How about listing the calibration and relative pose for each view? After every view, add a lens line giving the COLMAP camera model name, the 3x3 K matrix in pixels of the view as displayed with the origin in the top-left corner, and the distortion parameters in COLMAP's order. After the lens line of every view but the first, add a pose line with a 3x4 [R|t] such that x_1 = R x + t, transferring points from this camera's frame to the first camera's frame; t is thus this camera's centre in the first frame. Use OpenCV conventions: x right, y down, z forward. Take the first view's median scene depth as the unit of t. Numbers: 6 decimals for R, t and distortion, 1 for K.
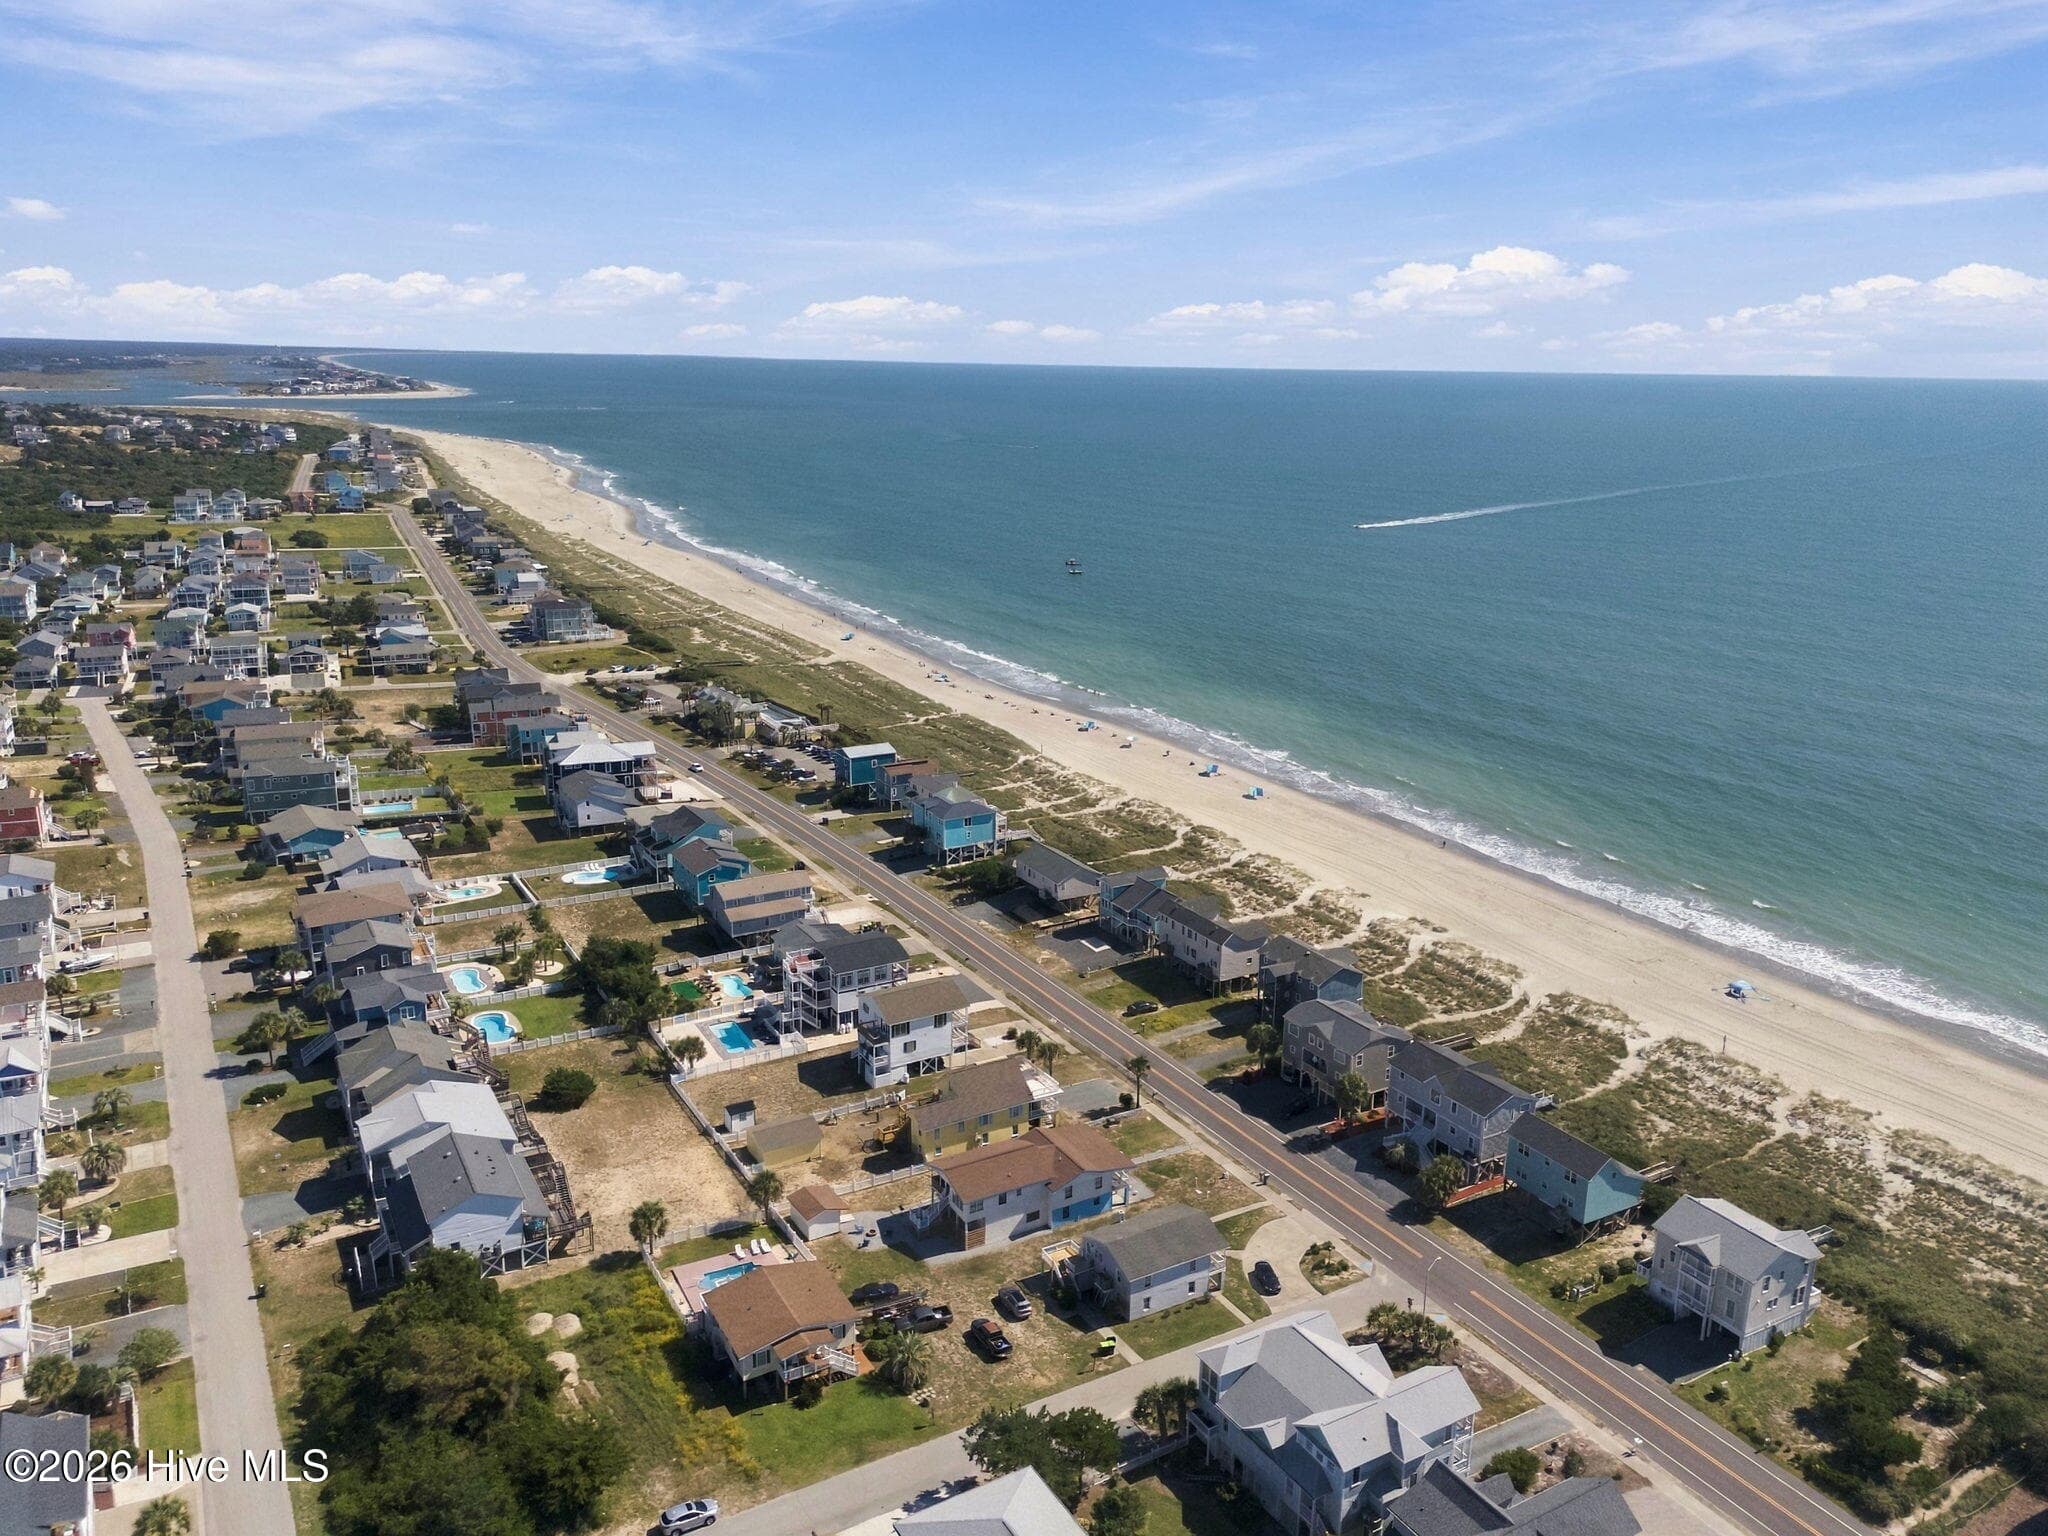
lens RADIAL K [[1495.8, 0, 1024.0], [0, 1495.8, 757.3], [0, 0, 1]] dist [0.068062, -0.063262]
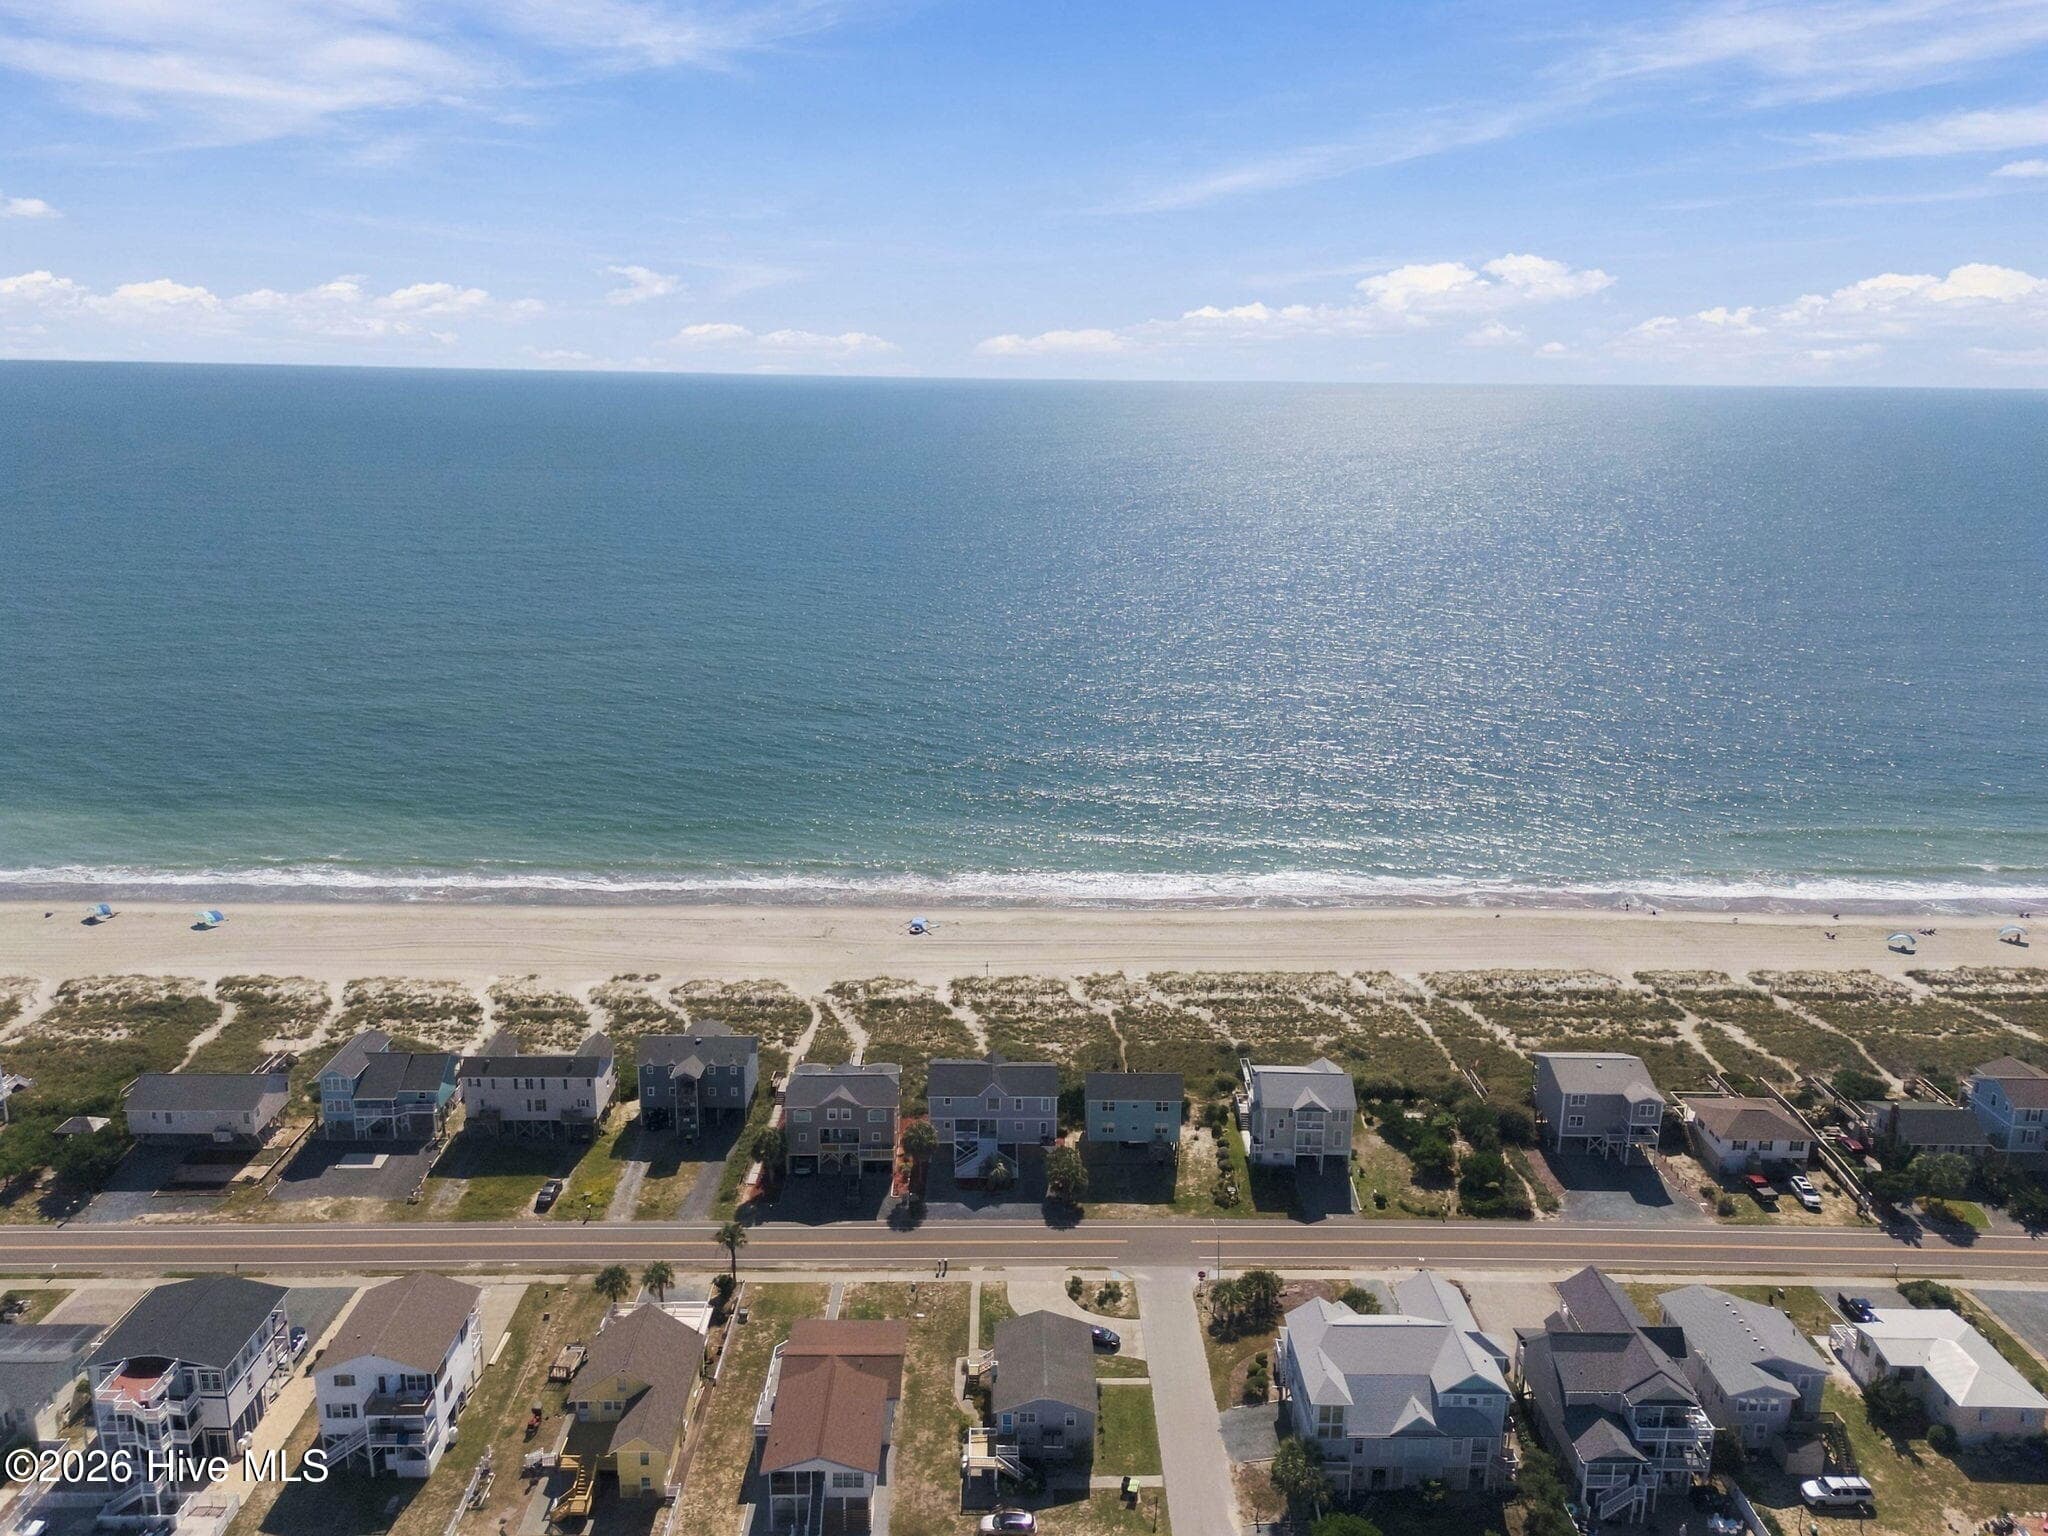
lens RADIAL K [[1495.8, 0, 1028.9], [0, 1495.8, 801.4], [0, 0, 1]] dist [0.068062, -0.063262]
pose [[0.493184, -0.253973, 0.832026, -0.399922], [0.221446, 0.961579, 0.162256, -0.100145], [-0.841268, 0.104227, 0.530477, 0.358083]]
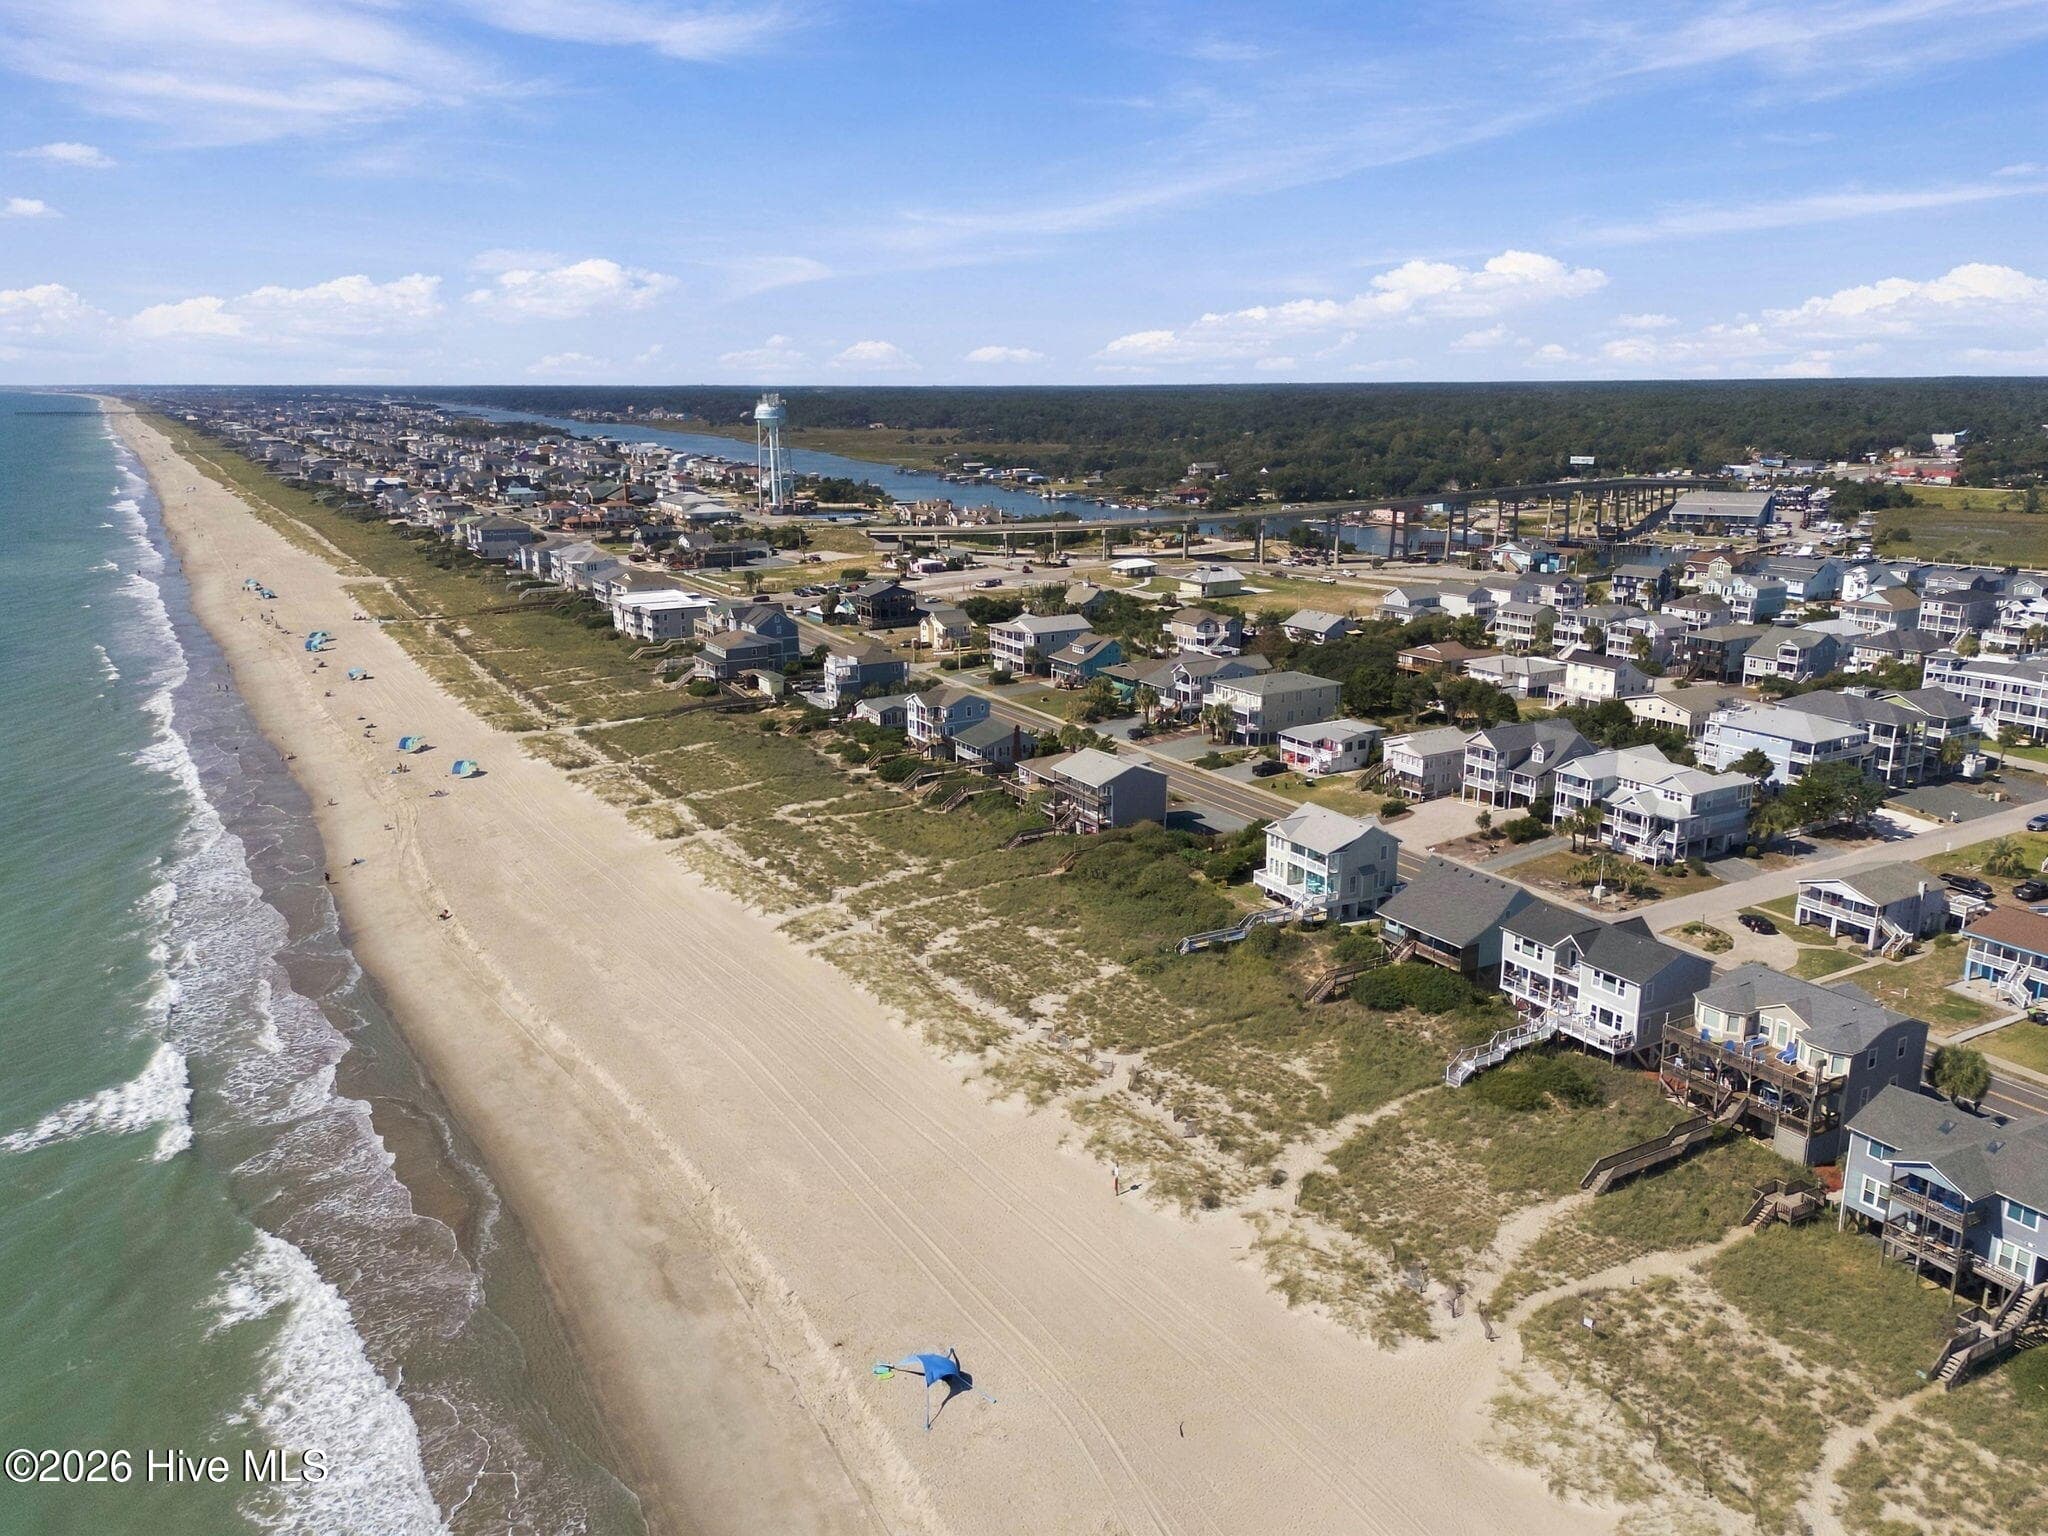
lens RADIAL K [[1495.8, 0, 1011.3], [0, 1495.8, 759.0], [0, 0, 1]] dist [0.068062, -0.063262]
pose [[-0.999788, -0.018905, 0.008144, 0.479536], [-0.012529, 0.872777, 0.487958, -0.185331], [-0.016333, 0.487753, -0.872829, 1.335056]]
